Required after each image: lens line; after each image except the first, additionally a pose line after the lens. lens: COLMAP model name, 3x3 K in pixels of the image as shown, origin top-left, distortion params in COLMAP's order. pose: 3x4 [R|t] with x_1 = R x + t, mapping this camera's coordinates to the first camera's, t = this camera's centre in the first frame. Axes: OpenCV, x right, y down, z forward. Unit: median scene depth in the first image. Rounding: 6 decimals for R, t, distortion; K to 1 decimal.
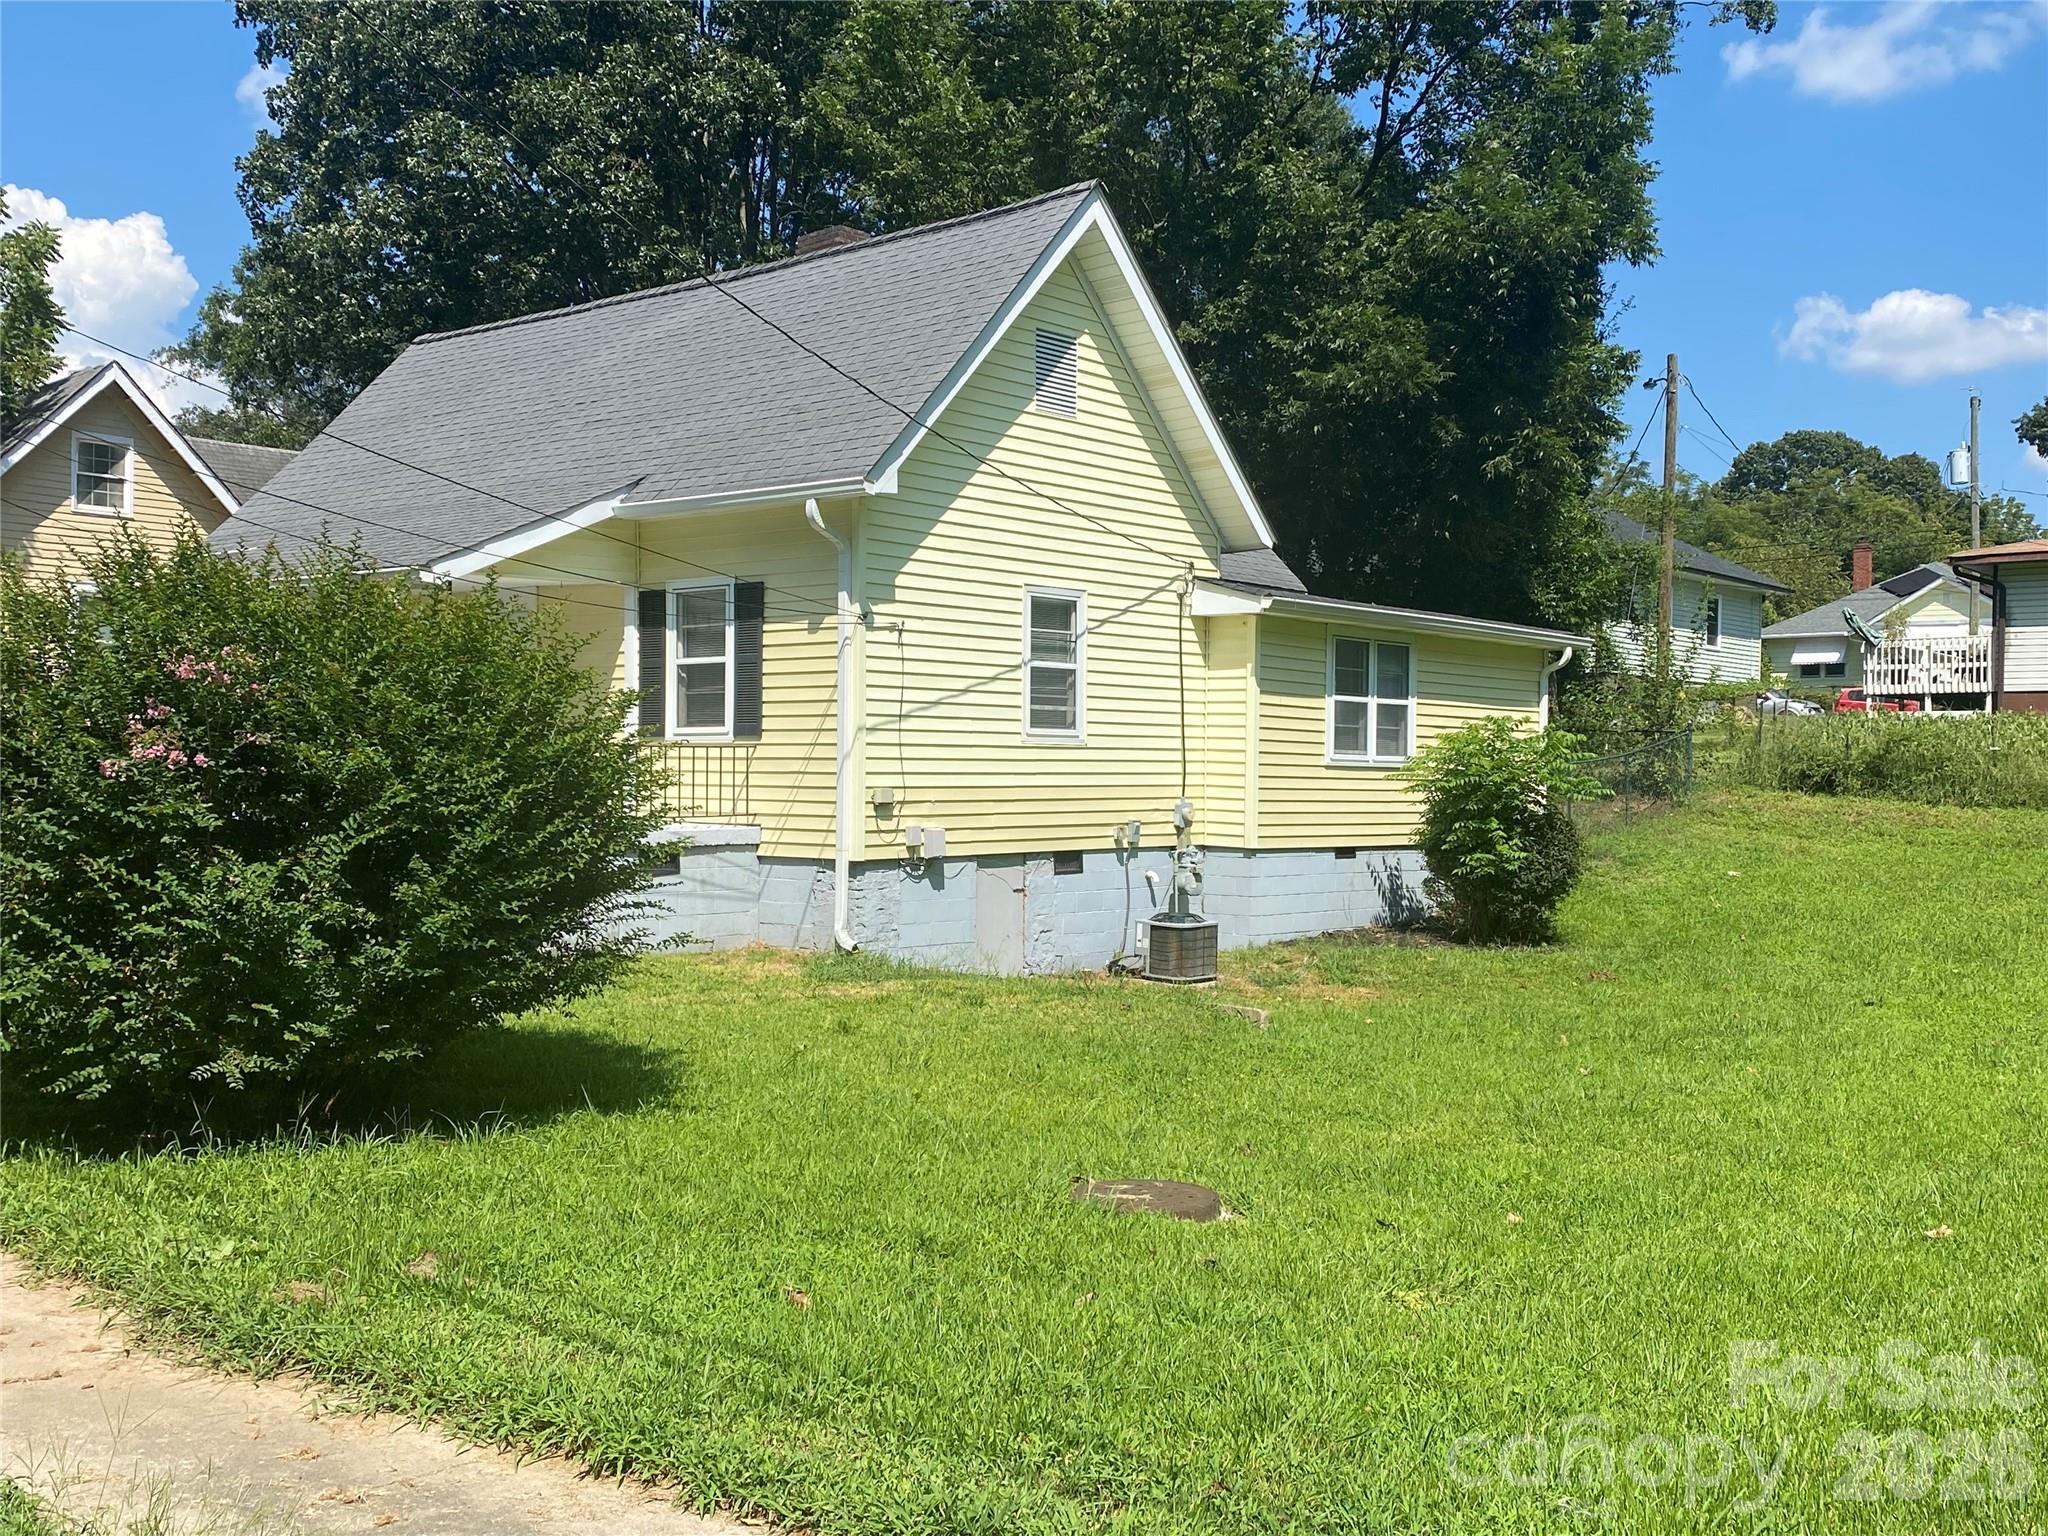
lens RADIAL K [[1953.4, 0, 1021.8], [0, 1953.4, 768.3], [0, 0, 1]] dist [-0.039418, 0.000000]
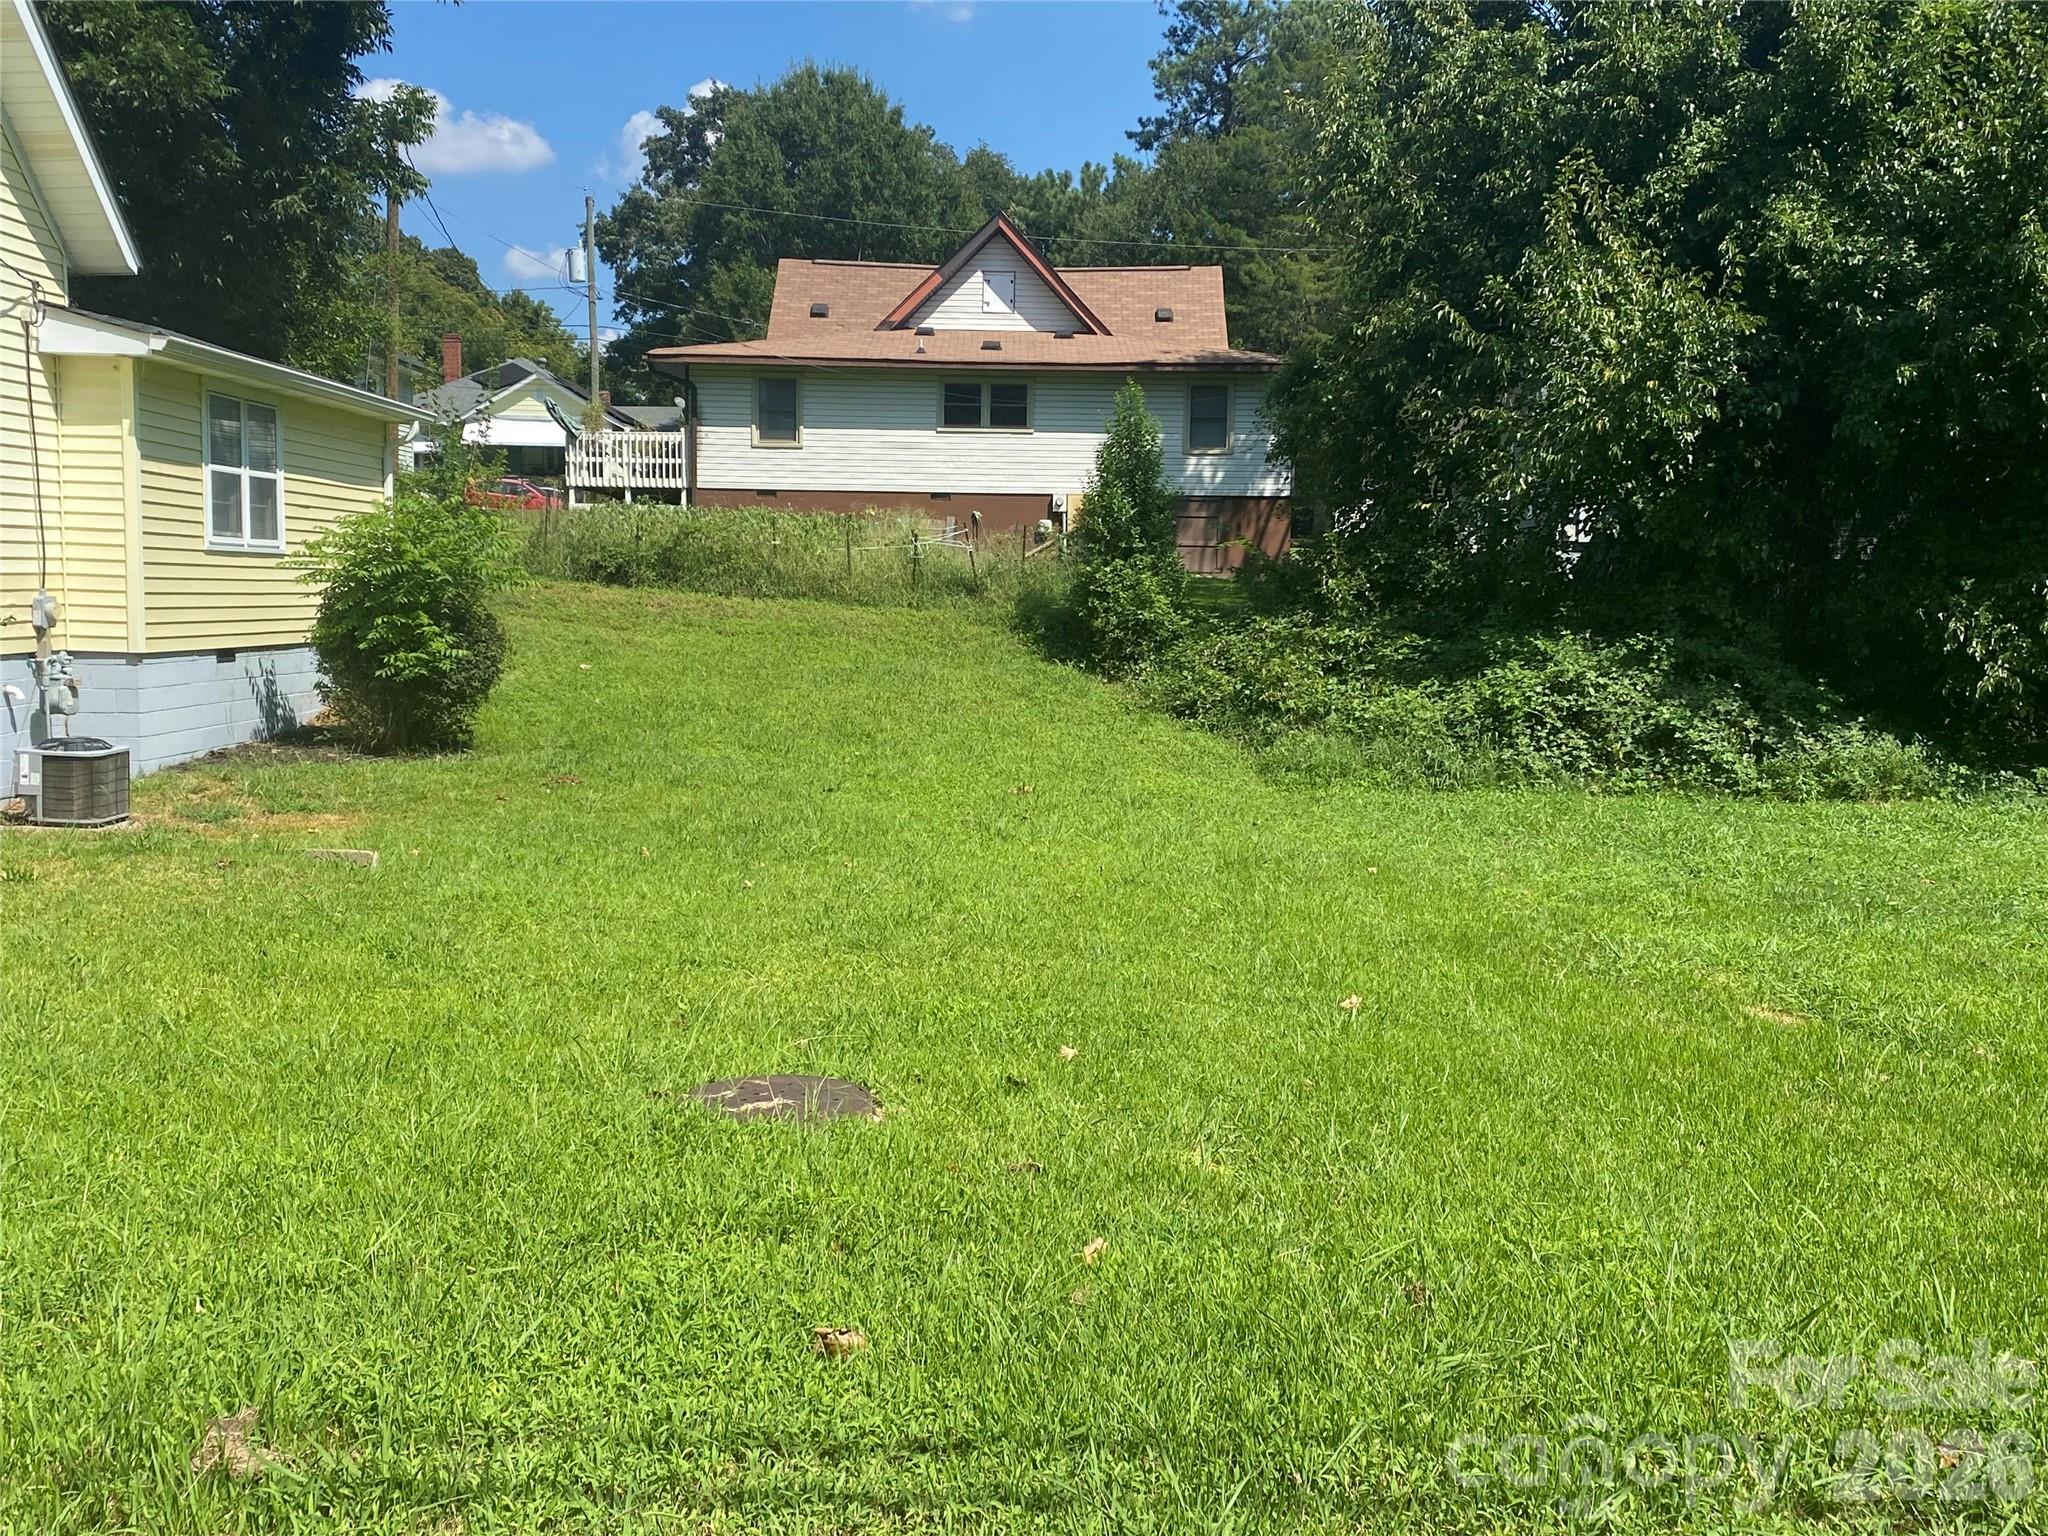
lens RADIAL K [[1953.4, 0, 1023.9], [0, 1953.4, 769.0], [0, 0, 1]] dist [-0.039418, 0.000000]
pose [[0.704186, -0.064577, 0.707073, -0.180906], [-0.011380, 0.994701, 0.102180, 0.002869], [-0.709925, -0.080000, 0.699719, 0.170660]]
